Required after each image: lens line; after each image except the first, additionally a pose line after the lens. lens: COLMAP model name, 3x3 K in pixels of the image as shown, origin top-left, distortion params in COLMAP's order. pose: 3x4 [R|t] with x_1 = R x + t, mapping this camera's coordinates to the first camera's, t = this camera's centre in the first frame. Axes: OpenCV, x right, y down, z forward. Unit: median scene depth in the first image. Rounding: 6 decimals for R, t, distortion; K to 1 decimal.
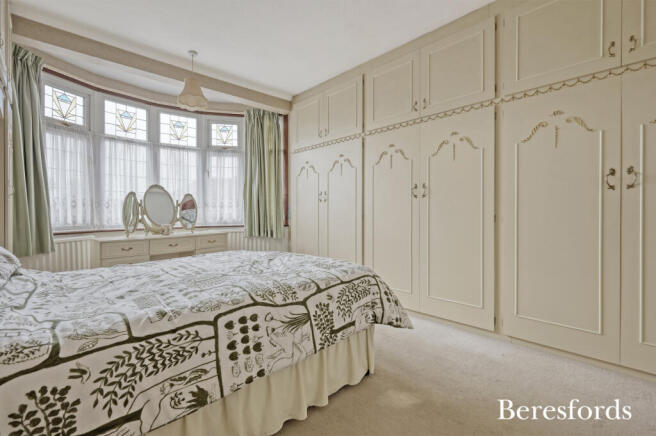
lens RADIAL K [[291.7, 0, 327.6], [0, 291.7, 208.7], [0, 0, 1]] dist [0.003242, 0.000517]
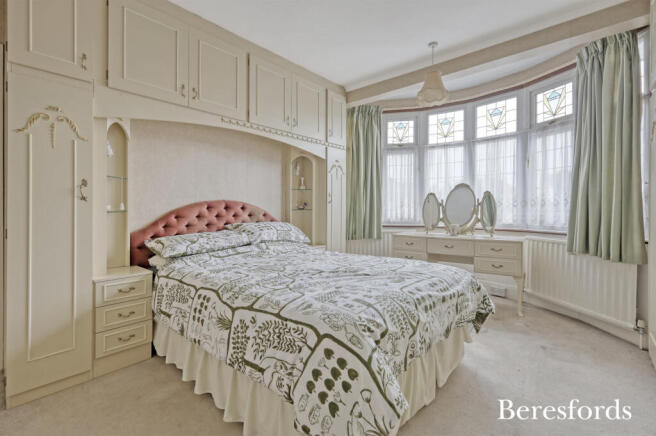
lens RADIAL K [[291.7, 0, 327.6], [0, 291.7, 208.7], [0, 0, 1]] dist [0.003242, 0.000517]
pose [[0.095718, 0.015995, -0.995280, 0.382872], [0.011785, 0.999783, 0.017201, -0.021085], [0.995339, -0.013376, 0.095509, 0.484113]]
